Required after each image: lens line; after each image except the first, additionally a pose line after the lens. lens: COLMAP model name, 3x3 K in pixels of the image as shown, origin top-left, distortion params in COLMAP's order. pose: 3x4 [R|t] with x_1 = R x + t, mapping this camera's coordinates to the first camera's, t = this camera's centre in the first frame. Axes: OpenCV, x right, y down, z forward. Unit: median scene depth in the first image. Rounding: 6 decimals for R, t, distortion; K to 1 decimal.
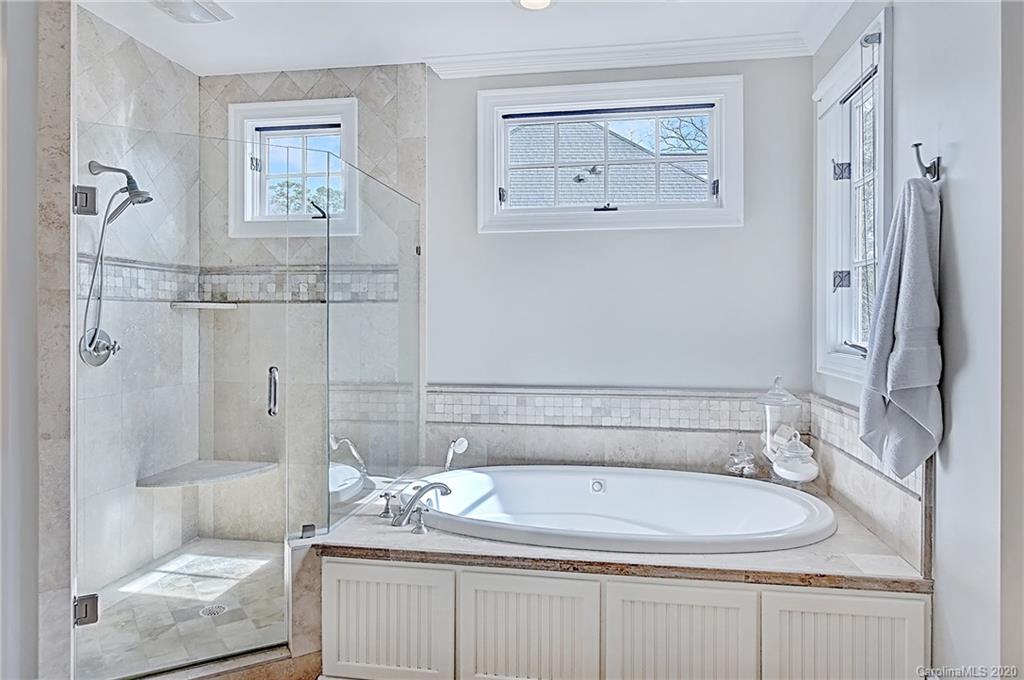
lens RADIAL K [[637.9, 0, 512.6], [0, 637.9, 319.1], [0, 0, 1]] dist [0.001584, -0.000383]
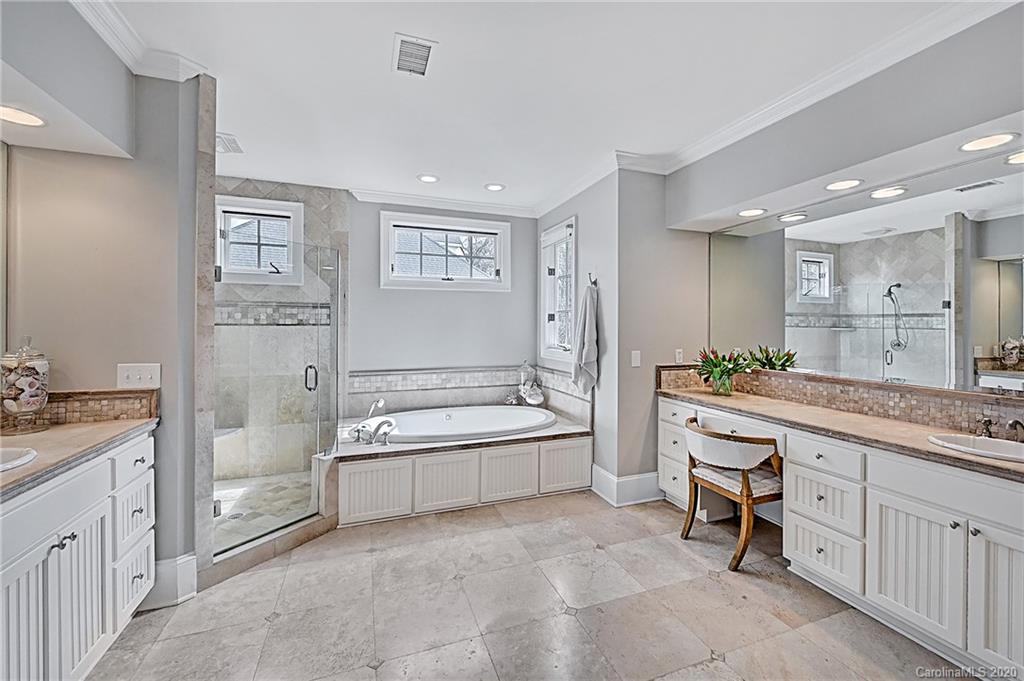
lens RADIAL K [[410.7, 0, 517.3], [0, 410.7, 327.6], [0, 0, 1]] dist [-0.000518, -0.000469]
pose [[0.867470, -0.000452, 0.497490, -0.334536], [-0.001667, 0.999991, 0.003815, -0.029120], [-0.497487, -0.004139, 0.867462, -0.247171]]
